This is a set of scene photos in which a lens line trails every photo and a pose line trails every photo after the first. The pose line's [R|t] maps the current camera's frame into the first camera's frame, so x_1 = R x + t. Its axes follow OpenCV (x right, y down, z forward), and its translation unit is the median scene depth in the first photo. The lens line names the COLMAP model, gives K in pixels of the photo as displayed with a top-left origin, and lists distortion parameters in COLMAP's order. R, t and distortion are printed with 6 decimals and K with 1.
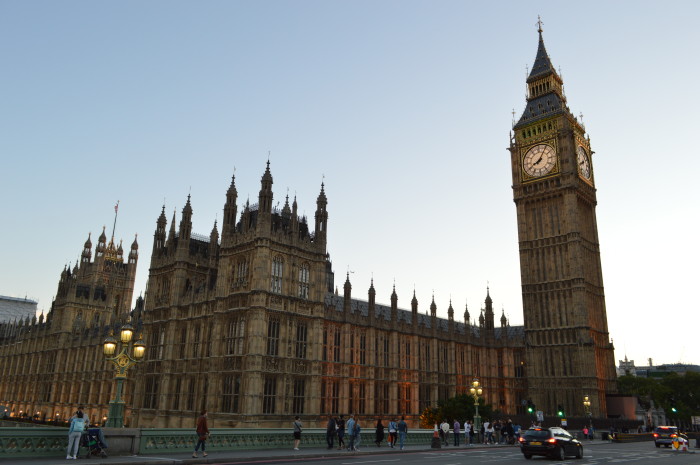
lens RADIAL K [[560.8, 0, 350.0], [0, 560.8, 232.5], [0, 0, 1]] dist [-0.005035, 0.000632]
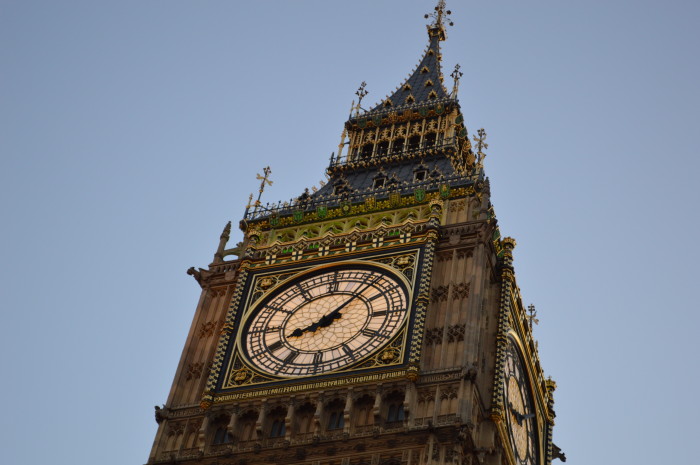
lens RADIAL K [[1637.4, 0, 350.0], [0, 1637.4, 232.5], [0, 0, 1]] dist [0.016437, 0.172793]
pose [[0.896056, 0.401338, 0.189769, 0.245387], [-0.222735, 0.776194, -0.589841, 0.202007], [-0.384023, 0.486263, 0.784904, 0.581642]]
